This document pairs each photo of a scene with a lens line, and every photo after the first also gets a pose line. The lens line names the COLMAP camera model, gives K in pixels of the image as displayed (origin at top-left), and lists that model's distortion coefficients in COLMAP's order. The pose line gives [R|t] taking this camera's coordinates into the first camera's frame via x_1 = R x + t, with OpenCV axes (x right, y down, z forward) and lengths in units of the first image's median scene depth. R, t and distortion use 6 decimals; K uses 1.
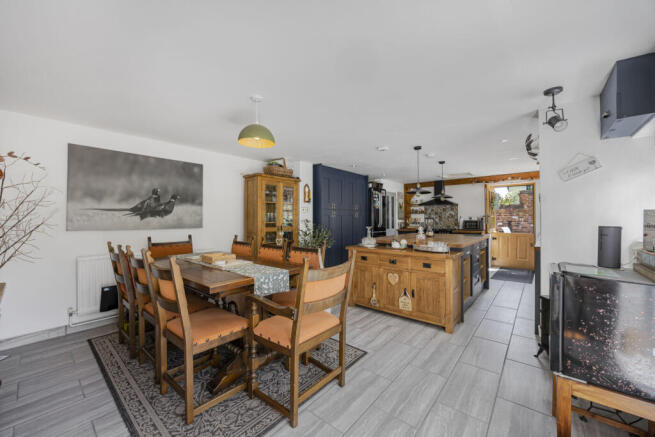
lens RADIAL K [[250.0, 0, 331.7], [0, 250.0, 217.6], [0, 0, 1]] dist [-0.002120, -0.000056]
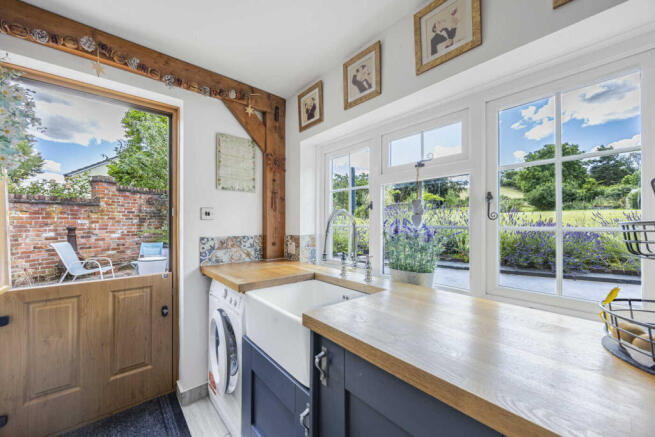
lens RADIAL K [[250.0, 0, 326.5], [0, 250.0, 220.7], [0, 0, 1]] dist [-0.002120, -0.000056]
pose [[0.146461, 0.014810, 0.989106, 0.562269], [-0.003779, 0.999889, -0.014412, 0.003376], [-0.989209, -0.001627, 0.146501, 0.809473]]
